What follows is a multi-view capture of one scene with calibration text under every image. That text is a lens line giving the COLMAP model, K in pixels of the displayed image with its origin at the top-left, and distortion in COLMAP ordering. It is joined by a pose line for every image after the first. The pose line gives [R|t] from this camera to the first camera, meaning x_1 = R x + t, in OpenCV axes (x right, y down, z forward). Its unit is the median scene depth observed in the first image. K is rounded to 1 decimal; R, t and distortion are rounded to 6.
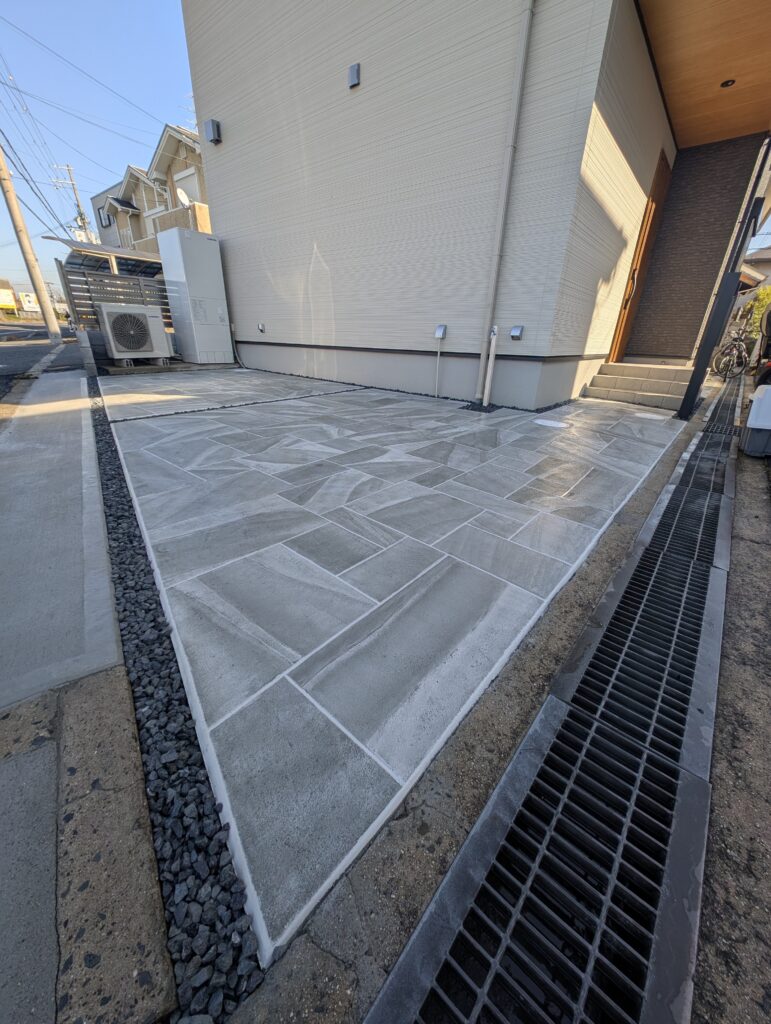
lens RADIAL K [[382.2, 0, 385.5], [0, 382.2, 512.0], [0, 0, 1]] dist [0.000507, -0.000388]
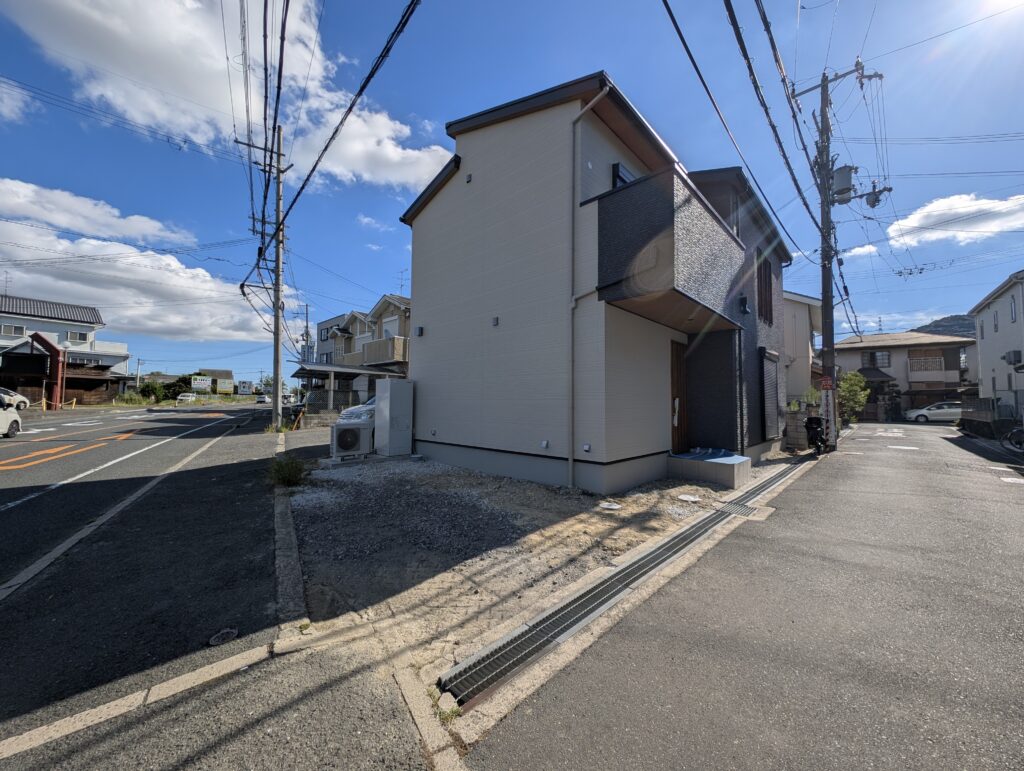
lens RADIAL K [[382.2, 0, 512.0], [0, 382.2, 385.5], [0, 0, 1]] dist [0.000507, -0.000388]
pose [[0.997492, -0.021993, -0.067276, 0.196732], [-0.011749, 0.885868, -0.463788, 0.095014], [0.069798, 0.463415, 0.883388, -0.883756]]
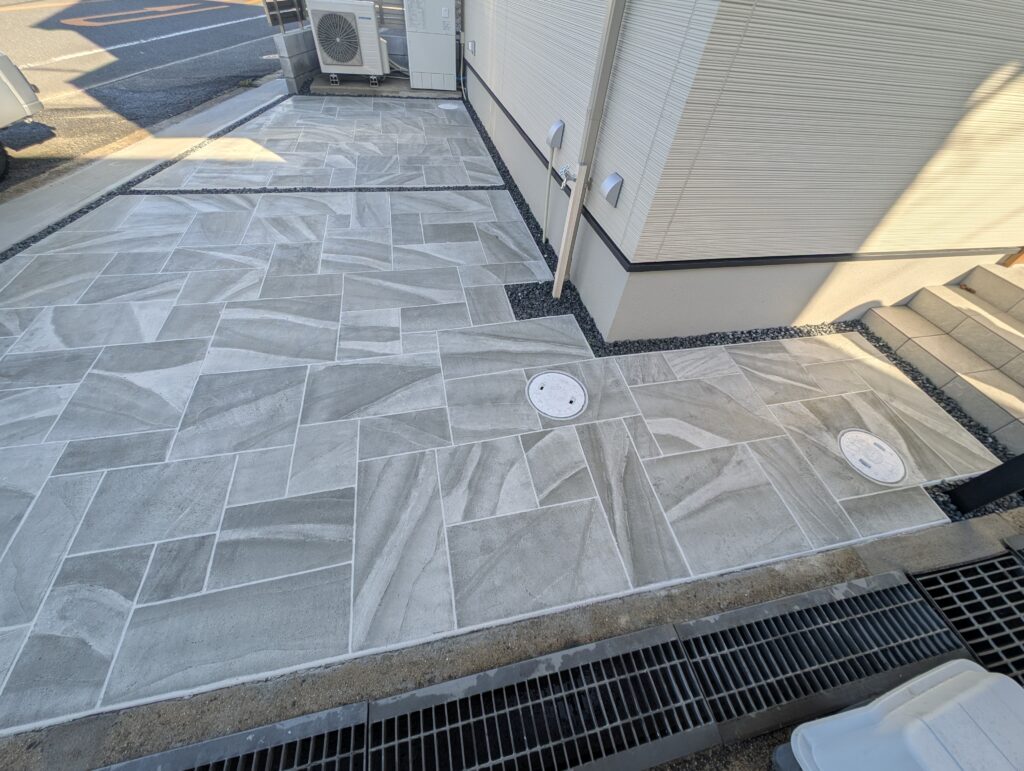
lens RADIAL K [[376.0, 0, 512.0], [0, 376.0, 385.5], [0, 0, 1]] dist [-0.000908, -0.000757]
pose [[0.796599, 0.471776, -0.377964, 0.768266], [-0.307730, 0.854643, 0.418195, -0.593935], [0.520319, -0.216823, 0.825988, 0.700311]]
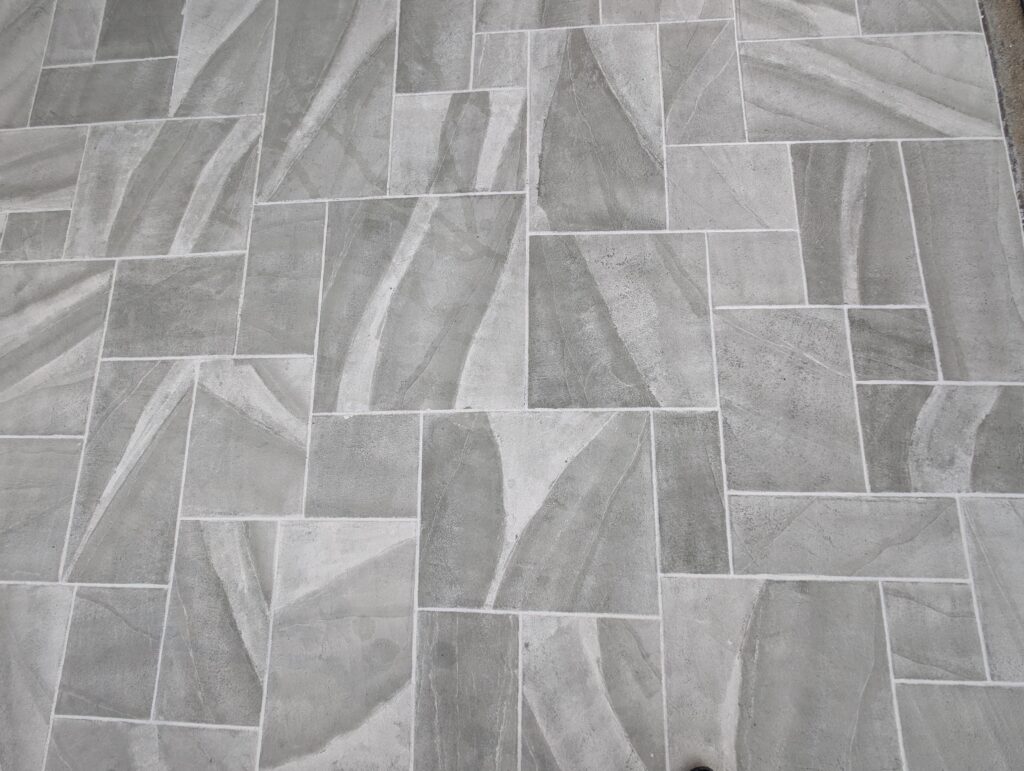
lens RADIAL K [[382.2, 0, 512.0], [0, 382.2, 385.5], [0, 0, 1]] dist [0.000507, -0.000388]
pose [[0.765314, -0.643654, 0.002027, 0.050036], [0.373709, 0.446905, 0.812784, -0.466840], [-0.524058, -0.621277, 0.582562, 0.779655]]
